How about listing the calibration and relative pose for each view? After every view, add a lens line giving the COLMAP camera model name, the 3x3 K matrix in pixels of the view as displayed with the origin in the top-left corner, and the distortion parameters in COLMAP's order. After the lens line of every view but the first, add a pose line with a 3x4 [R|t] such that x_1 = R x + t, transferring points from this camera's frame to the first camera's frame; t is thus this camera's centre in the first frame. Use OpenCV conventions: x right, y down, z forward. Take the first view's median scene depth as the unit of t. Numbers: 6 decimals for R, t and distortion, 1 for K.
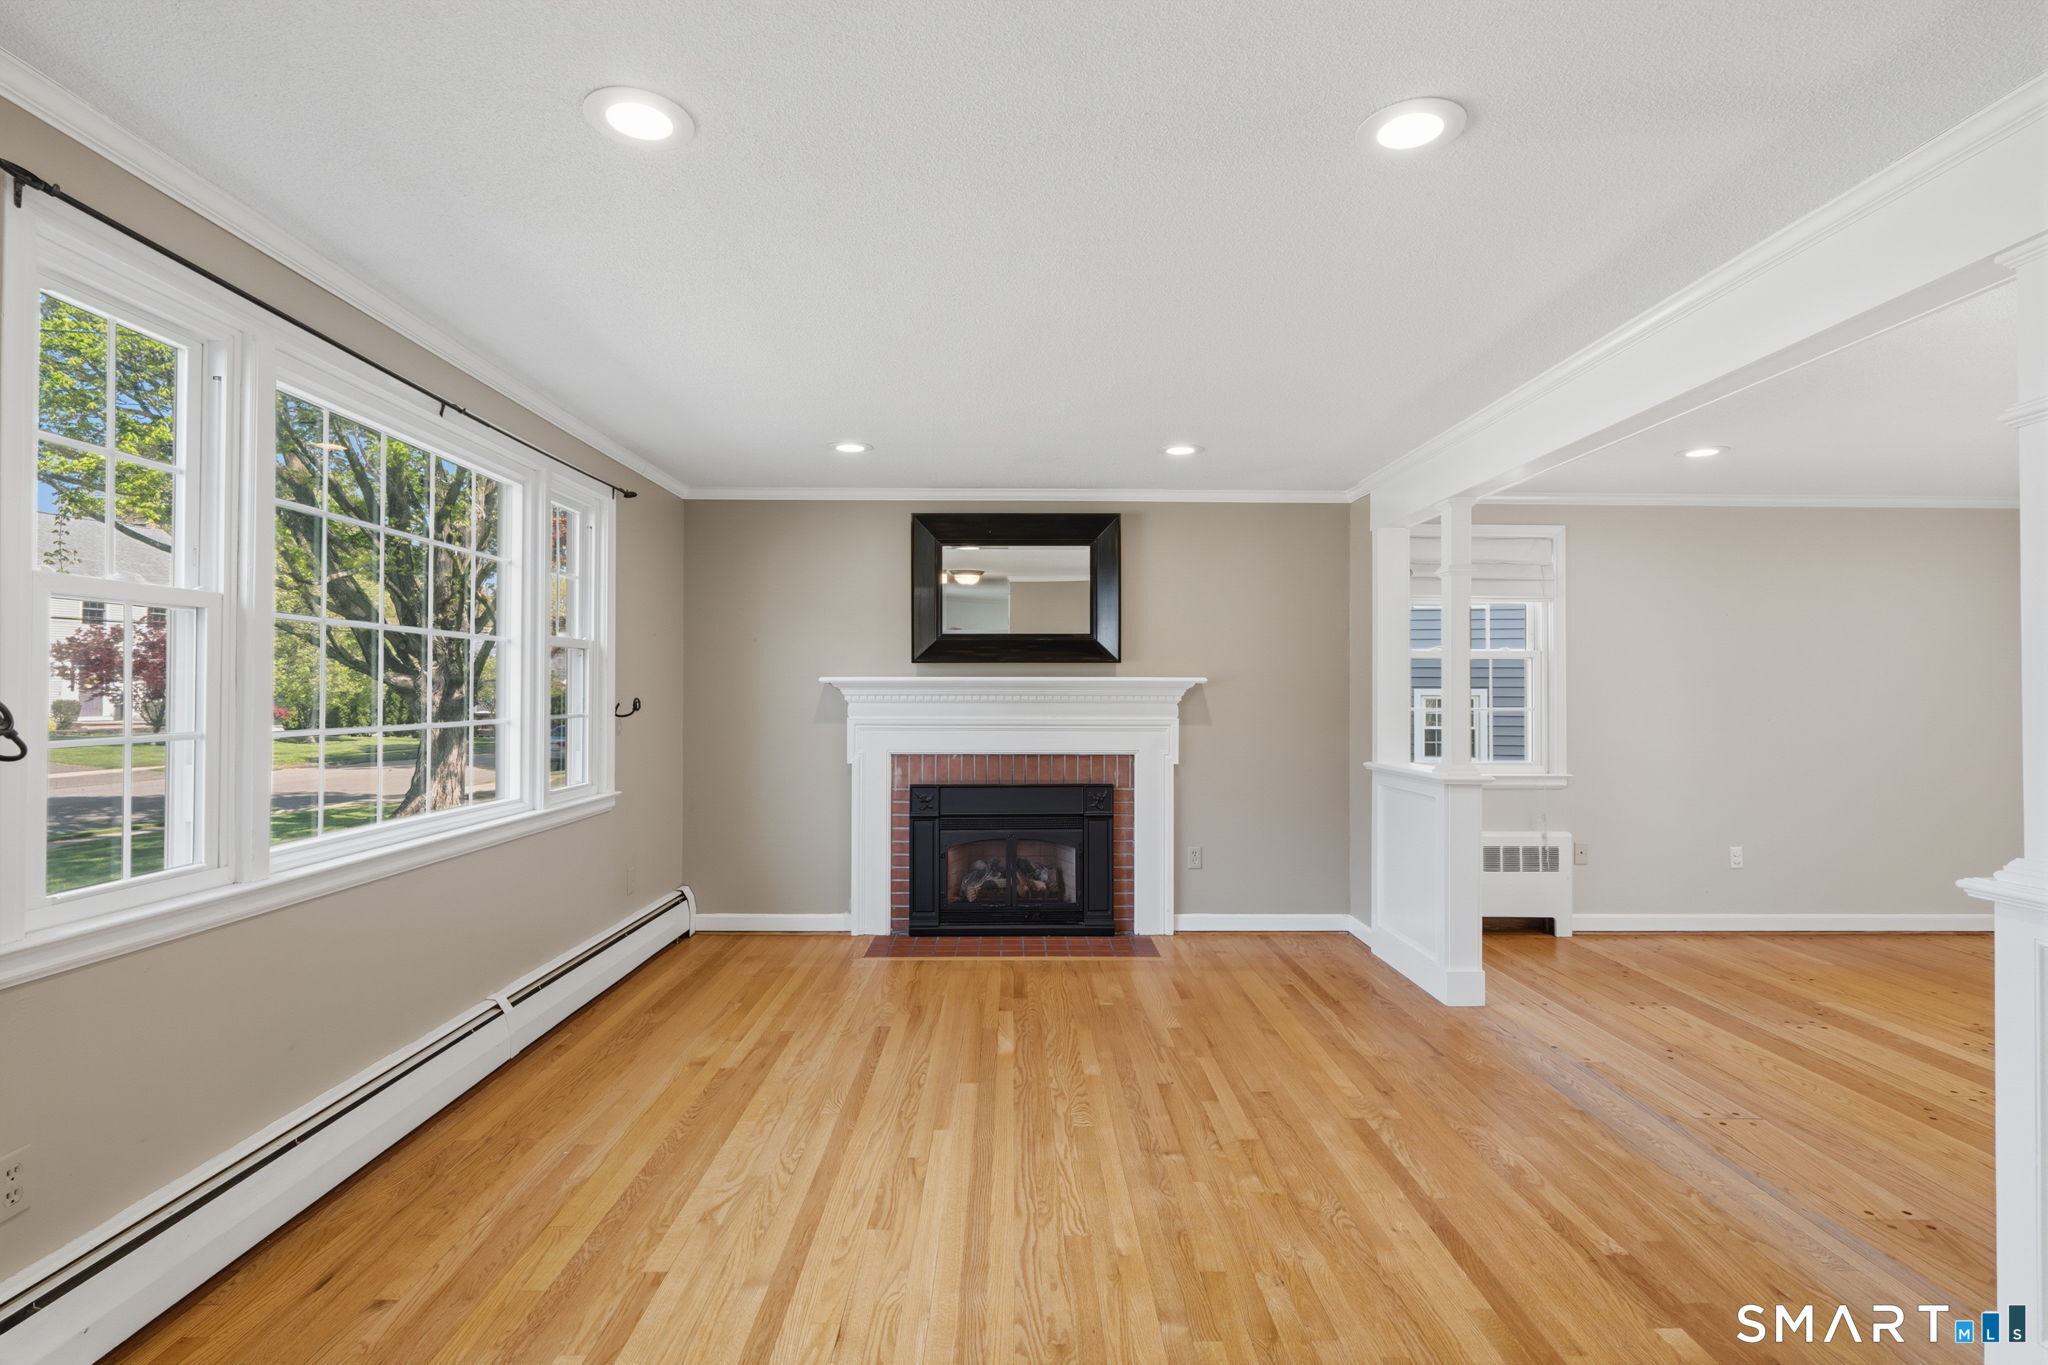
lens RADIAL K [[1008.7, 0, 1016.8], [0, 1008.7, 680.2], [0, 0, 1]] dist [-0.002148, -0.000105]
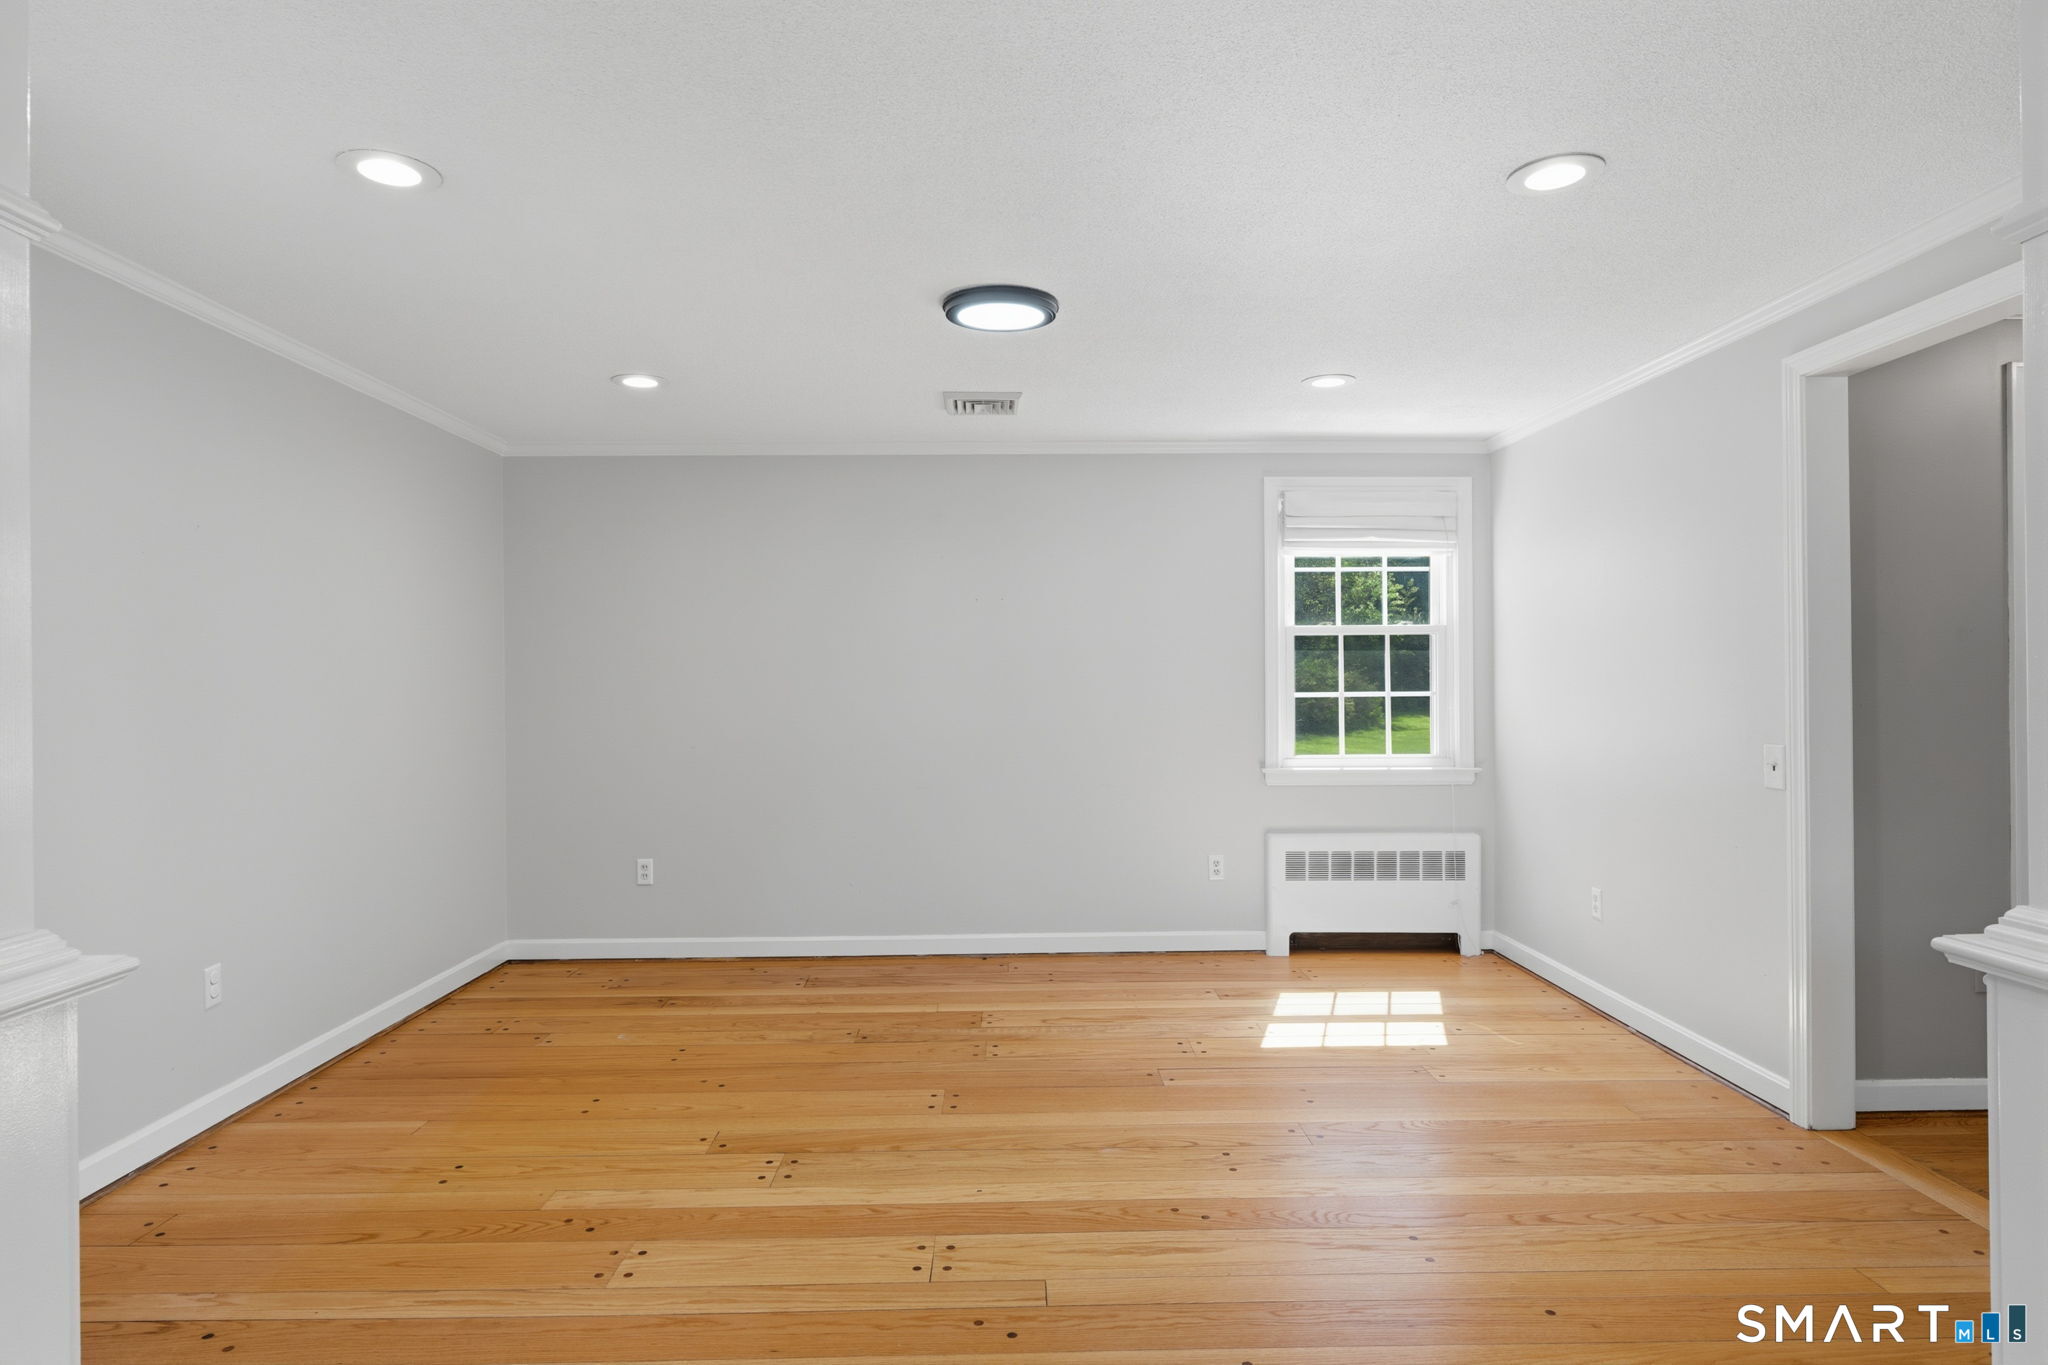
lens RADIAL K [[1145.5, 0, 1024.0], [0, 1145.5, 682.5], [0, 0, 1]] dist [-0.002532, -0.000518]
pose [[-0.013954, -0.003140, 0.999898, 0.142863], [-0.005473, 0.999980, 0.003064, 0.017621], [-0.999888, -0.005429, -0.013971, 0.745491]]
